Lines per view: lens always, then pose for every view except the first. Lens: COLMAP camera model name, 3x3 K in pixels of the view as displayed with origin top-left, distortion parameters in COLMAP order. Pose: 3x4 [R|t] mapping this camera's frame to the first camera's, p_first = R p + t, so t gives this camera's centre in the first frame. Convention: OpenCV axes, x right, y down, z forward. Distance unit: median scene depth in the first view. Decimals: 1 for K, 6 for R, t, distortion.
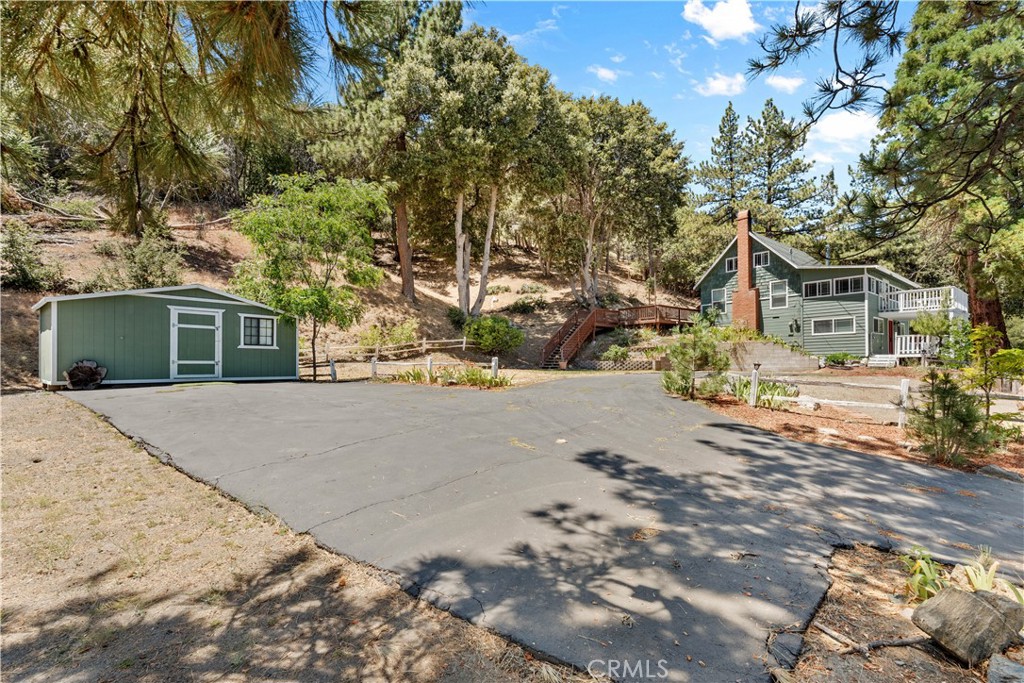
lens RADIAL K [[465.0, 0, 513.4], [0, 465.0, 362.3], [0, 0, 1]] dist [0.000608, 0.000130]
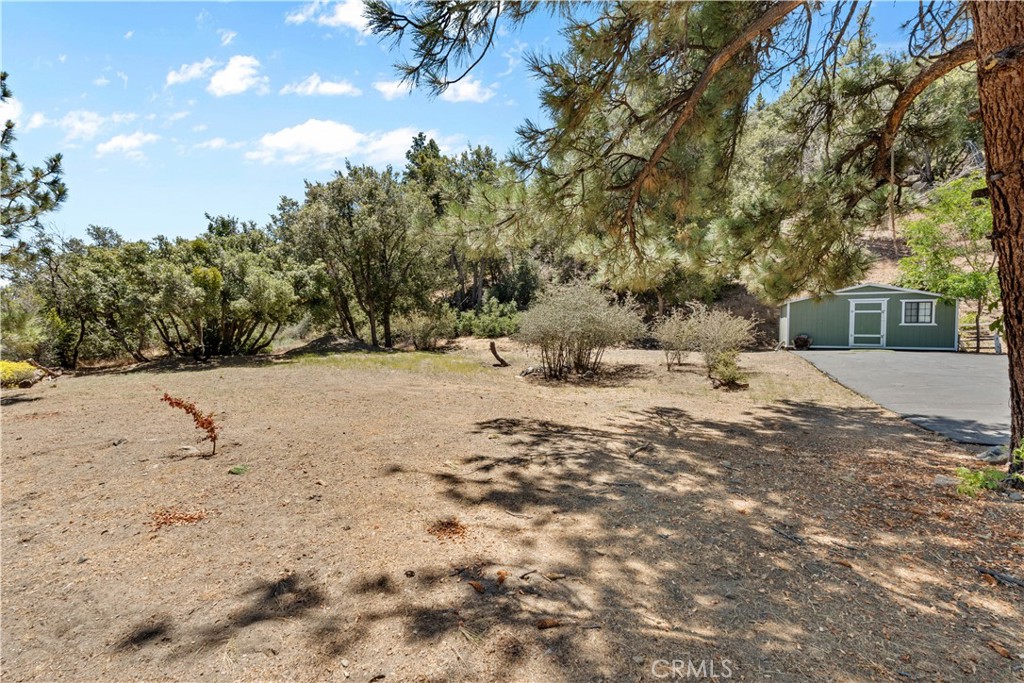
lens RADIAL K [[465.0, 0, 512.0], [0, 465.0, 340.3], [0, 0, 1]] dist [0.000608, 0.000130]
pose [[0.274883, 0.023333, -0.961194, 0.401478], [-0.002958, 0.999721, 0.023422, -0.015171], [0.961473, -0.003595, 0.274876, -0.459630]]
